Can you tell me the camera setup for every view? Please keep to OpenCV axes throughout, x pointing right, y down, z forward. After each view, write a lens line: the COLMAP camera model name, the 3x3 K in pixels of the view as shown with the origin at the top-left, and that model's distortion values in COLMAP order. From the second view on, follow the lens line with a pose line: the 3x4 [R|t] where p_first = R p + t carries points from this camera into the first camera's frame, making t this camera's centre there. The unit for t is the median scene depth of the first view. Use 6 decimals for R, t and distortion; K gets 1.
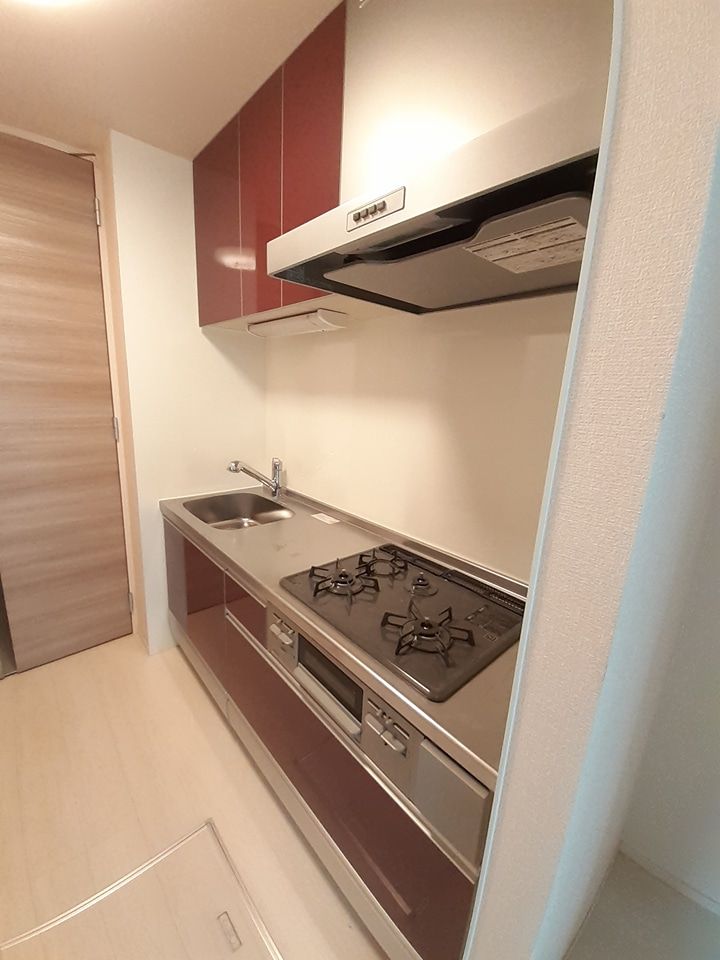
lens RADIAL K [[385.5, 0, 359.0], [0, 385.5, 476.6], [0, 0, 1]] dist [0.002291, 0.000058]
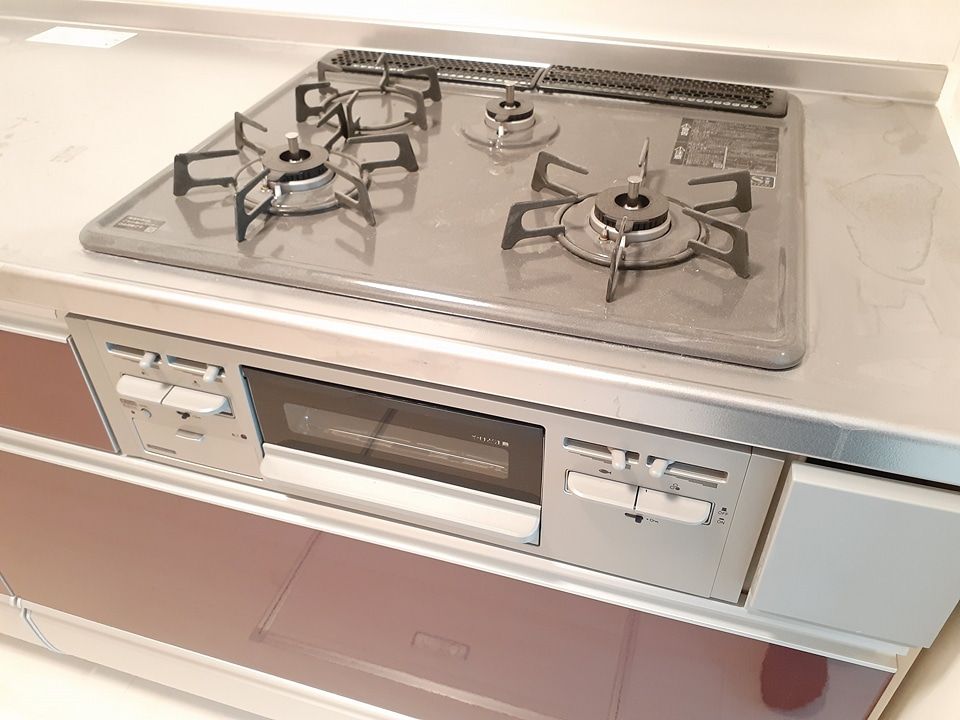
lens RADIAL K [[759.0, 0, 484.6], [0, 759.0, 360.8], [0, 0, 1]] dist [0.003397, -0.005798]
pose [[0.849379, -0.373787, 0.372611, -0.199329], [0.164489, 0.858308, 0.486057, 0.132414], [-0.501496, -0.351556, 0.790512, 0.401943]]
